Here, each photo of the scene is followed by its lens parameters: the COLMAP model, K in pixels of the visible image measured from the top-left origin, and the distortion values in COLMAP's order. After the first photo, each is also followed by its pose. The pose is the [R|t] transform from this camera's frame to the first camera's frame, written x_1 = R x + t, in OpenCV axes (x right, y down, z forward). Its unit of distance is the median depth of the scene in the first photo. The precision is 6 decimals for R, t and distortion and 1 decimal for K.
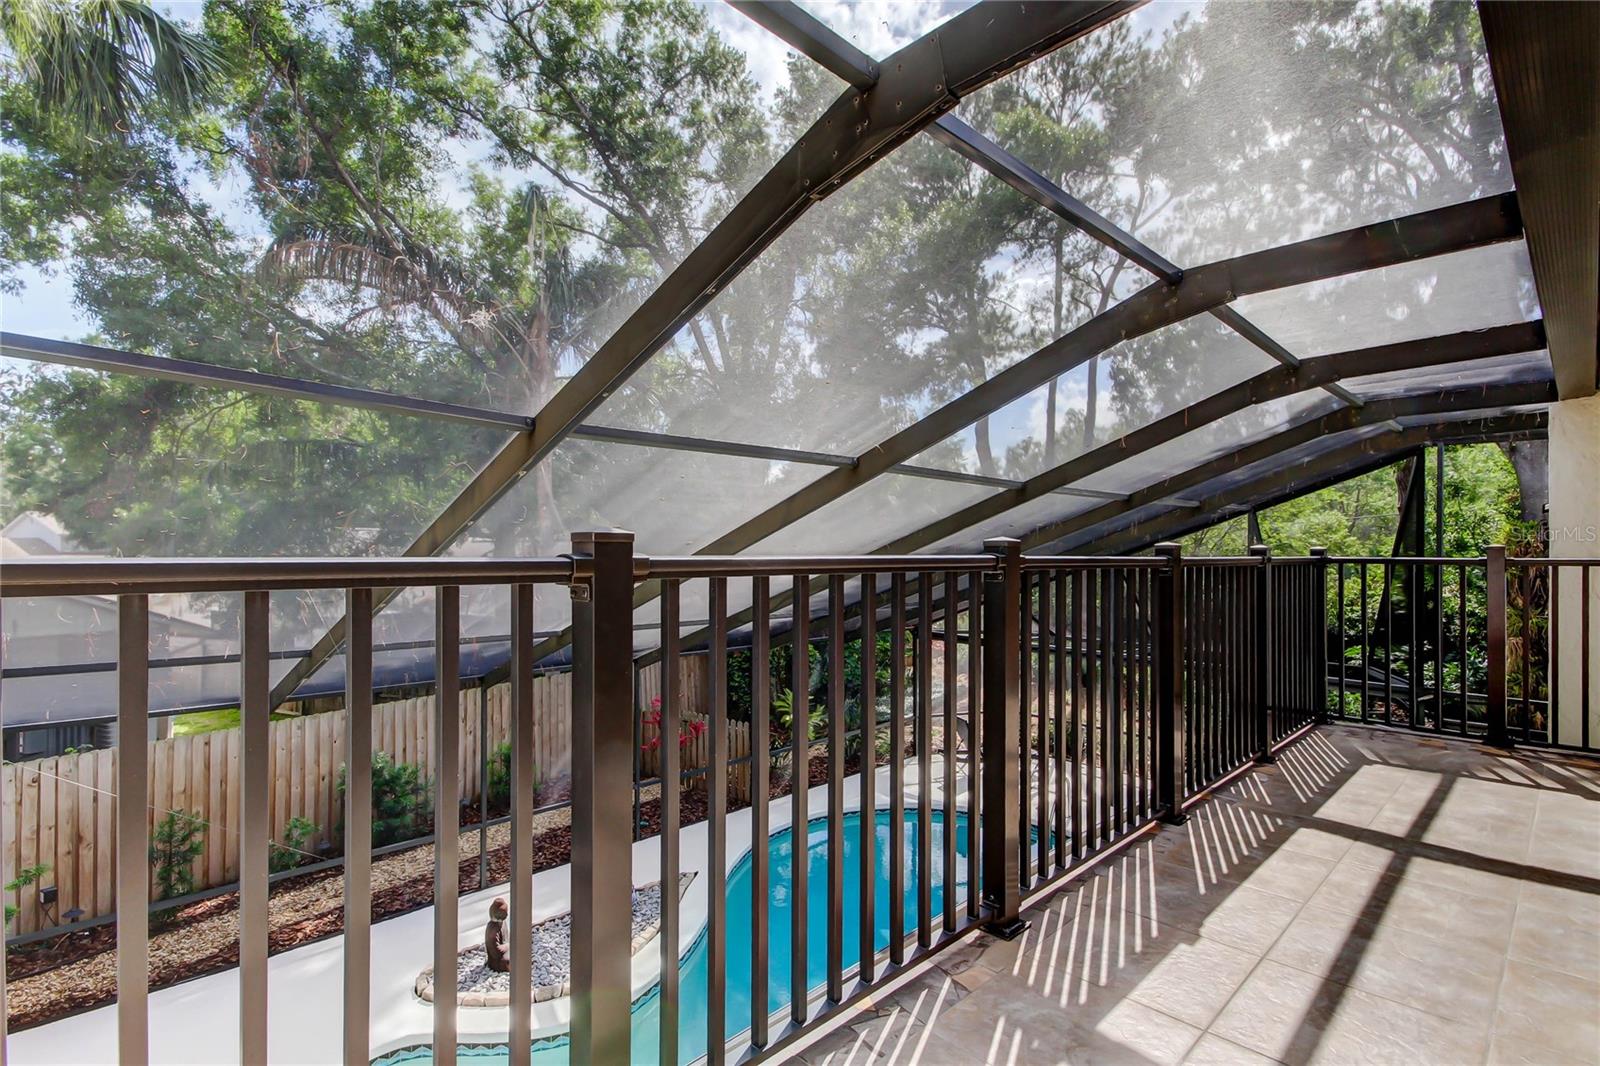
lens RADIAL K [[750.3, 0, 807.4], [0, 750.3, 542.6], [0, 0, 1]] dist [0.012820, -0.000035]
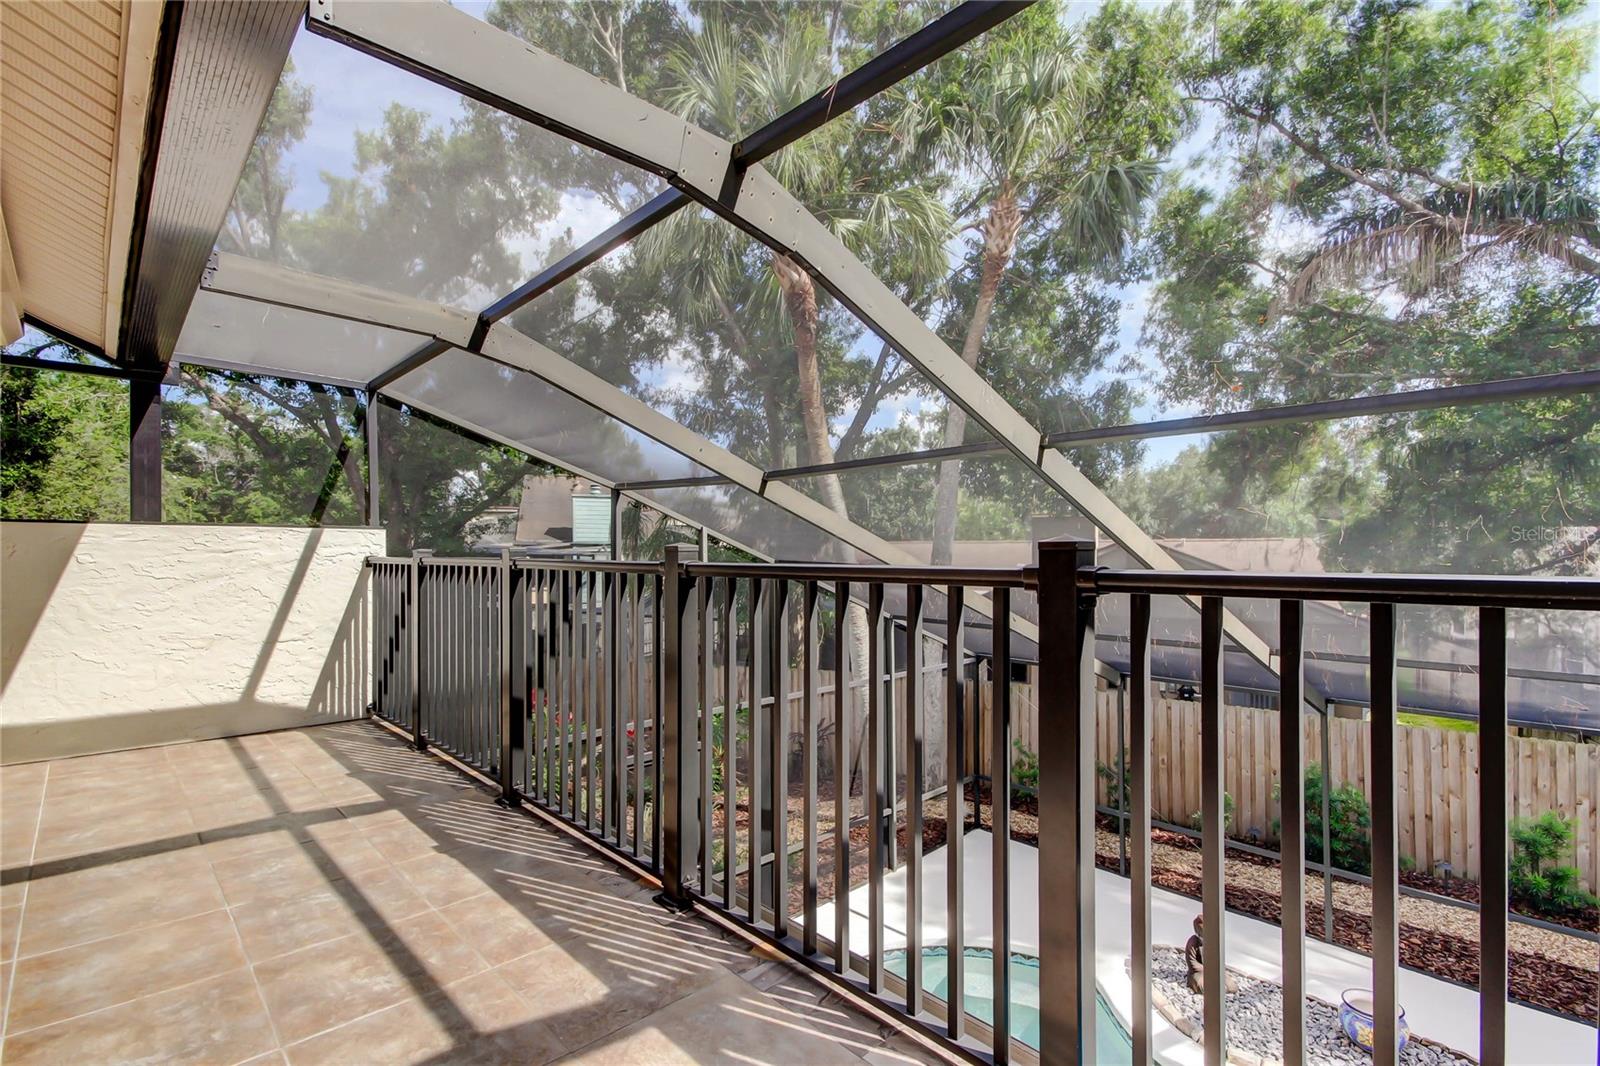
lens RADIAL K [[723.8, 0, 823.8], [0, 723.8, 549.9], [0, 0, 1]] dist [0.004788, 0.000008]
pose [[0.016724, -0.013873, -0.999764, 0.856542], [0.006888, 0.999882, -0.013760, 0.009231], [0.999836, -0.006656, 0.016817, 0.786954]]
